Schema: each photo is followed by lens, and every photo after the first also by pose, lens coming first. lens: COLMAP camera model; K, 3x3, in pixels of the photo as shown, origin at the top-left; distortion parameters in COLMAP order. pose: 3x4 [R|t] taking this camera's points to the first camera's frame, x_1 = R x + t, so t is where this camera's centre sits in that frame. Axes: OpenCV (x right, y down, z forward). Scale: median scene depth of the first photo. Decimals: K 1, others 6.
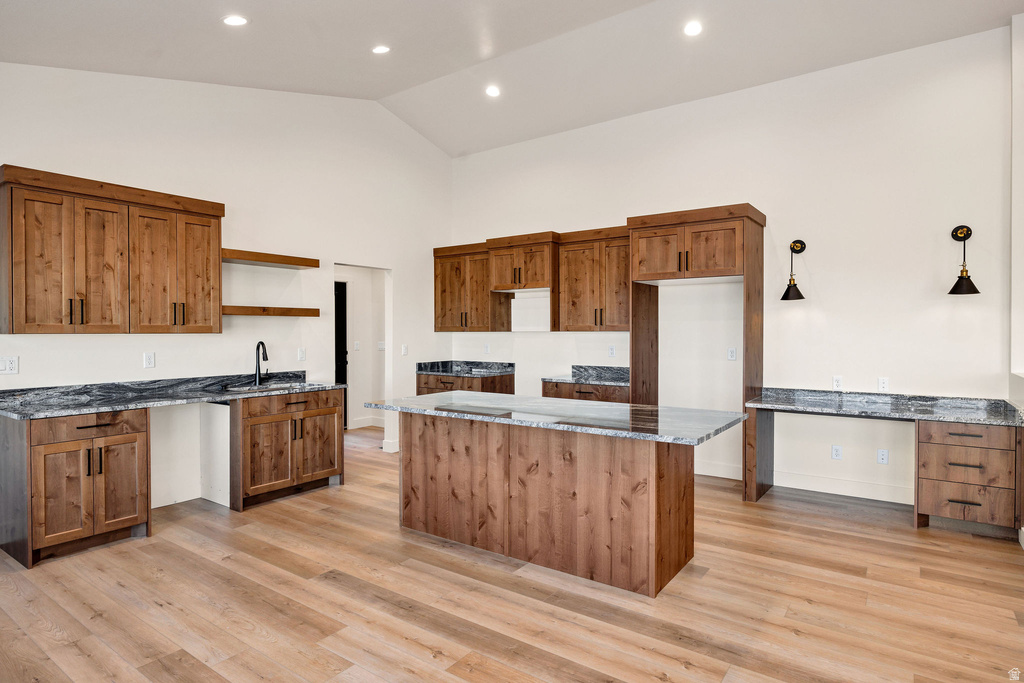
lens RADIAL K [[545.4, 0, 509.2], [0, 545.4, 336.8], [0, 0, 1]] dist [-0.007941, 0.000705]
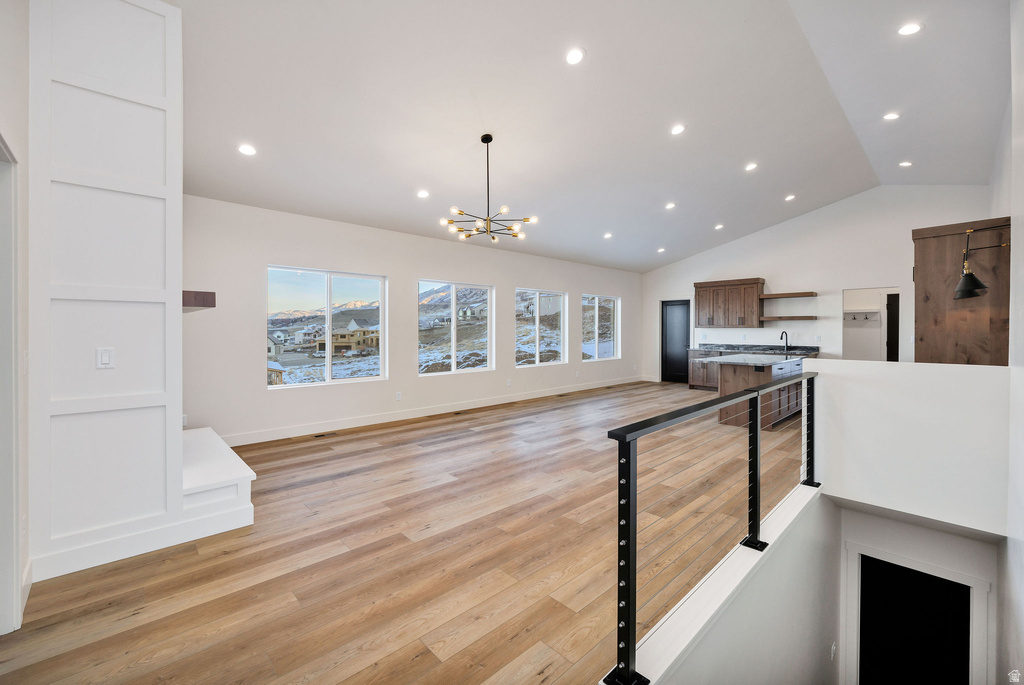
lens RADIAL K [[426.8, 0, 514.4], [0, 426.8, 335.1], [0, 0, 1]] dist [0.002604, -0.000202]
pose [[-0.189186, 0.013986, -0.981842, 1.796999], [-0.012535, 0.999783, 0.016657, 0.008658], [0.981861, 0.015459, -0.188970, 0.267056]]
